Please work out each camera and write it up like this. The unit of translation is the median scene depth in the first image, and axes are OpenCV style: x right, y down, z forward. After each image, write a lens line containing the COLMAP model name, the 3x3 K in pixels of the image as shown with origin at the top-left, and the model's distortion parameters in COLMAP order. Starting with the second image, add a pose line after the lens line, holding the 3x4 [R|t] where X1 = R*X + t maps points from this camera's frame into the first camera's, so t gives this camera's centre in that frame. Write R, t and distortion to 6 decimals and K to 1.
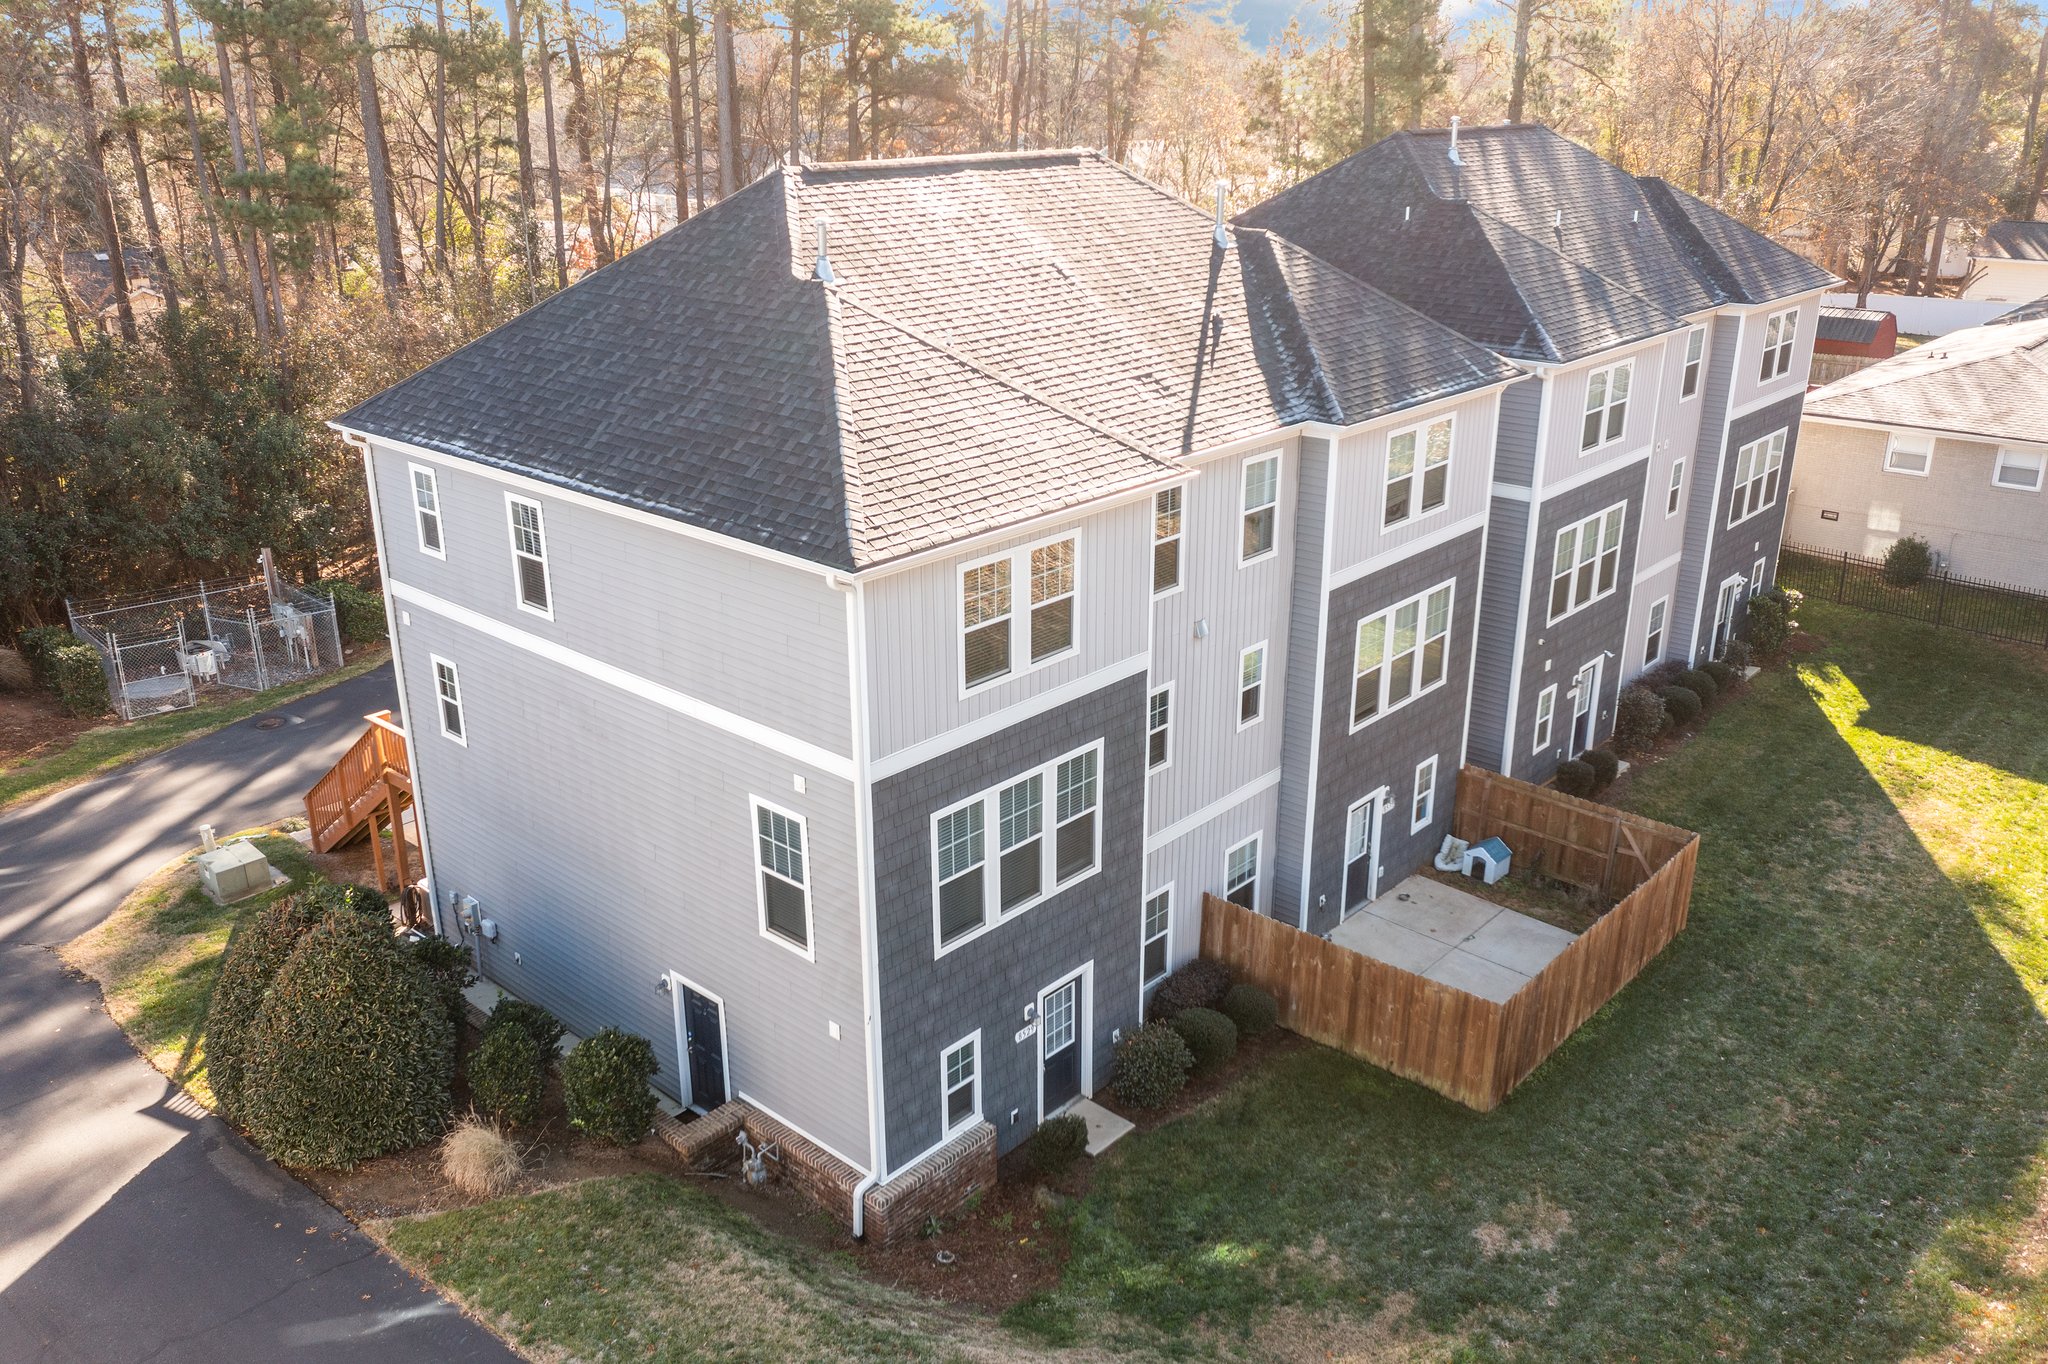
lens RADIAL K [[1628.6, 0, 1015.6], [0, 1628.6, 666.7], [0, 0, 1]] dist [-0.001680, 0.011757]
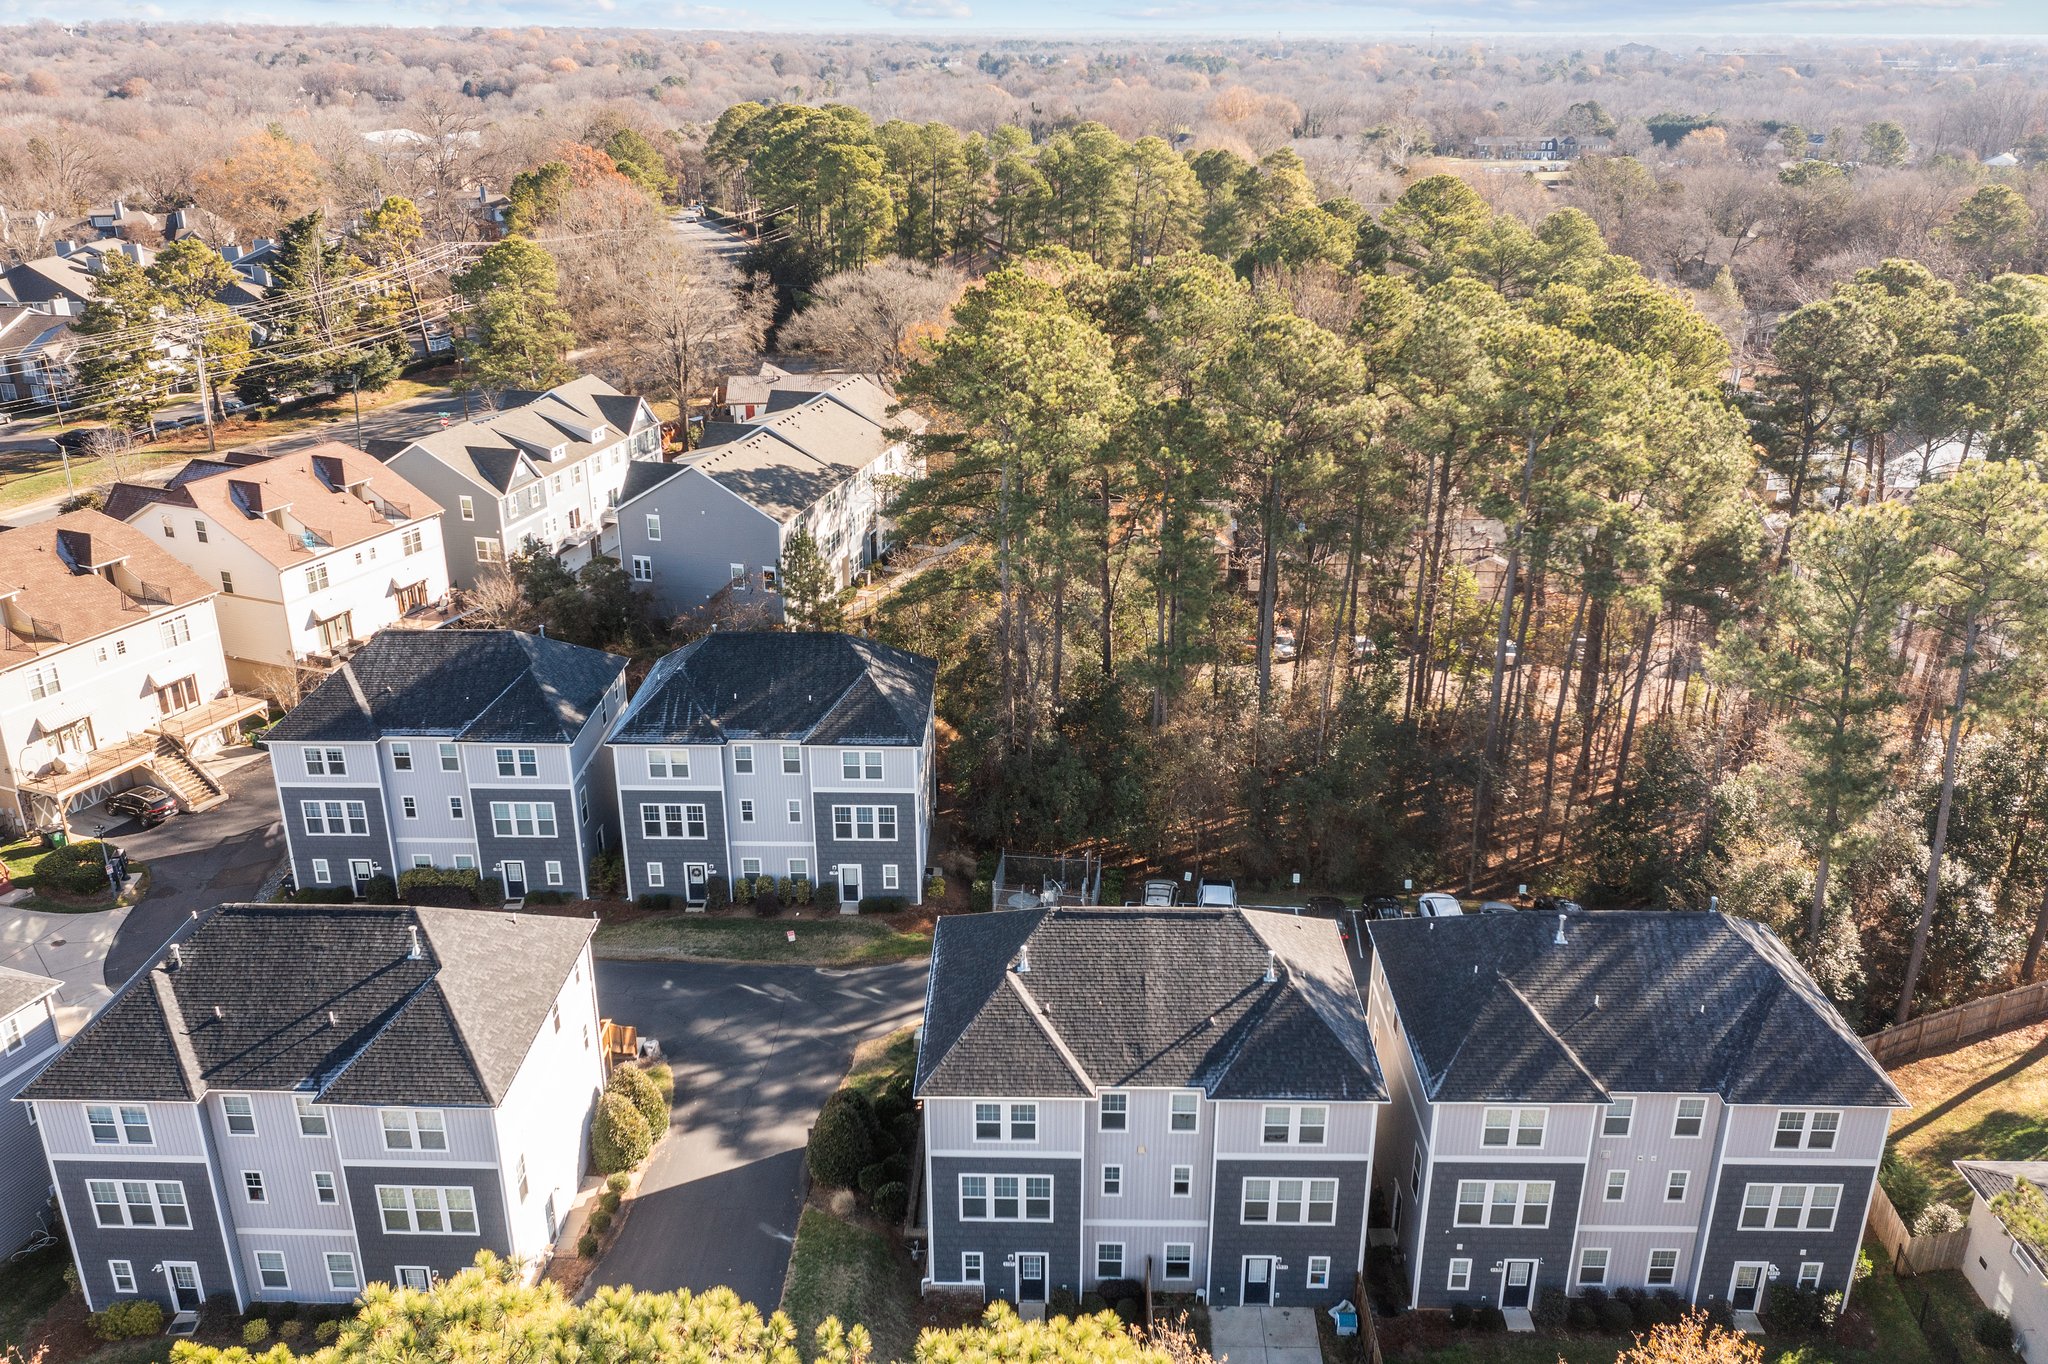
lens RADIAL K [[1628.6, 0, 1019.5], [0, 1628.6, 676.7], [0, 0, 1]] dist [-0.001680, 0.011757]
pose [[0.657306, 0.283319, -0.698340, 1.461115], [-0.261567, 0.954805, 0.141171, -0.970098], [0.706775, 0.089871, 0.701706, -0.829119]]
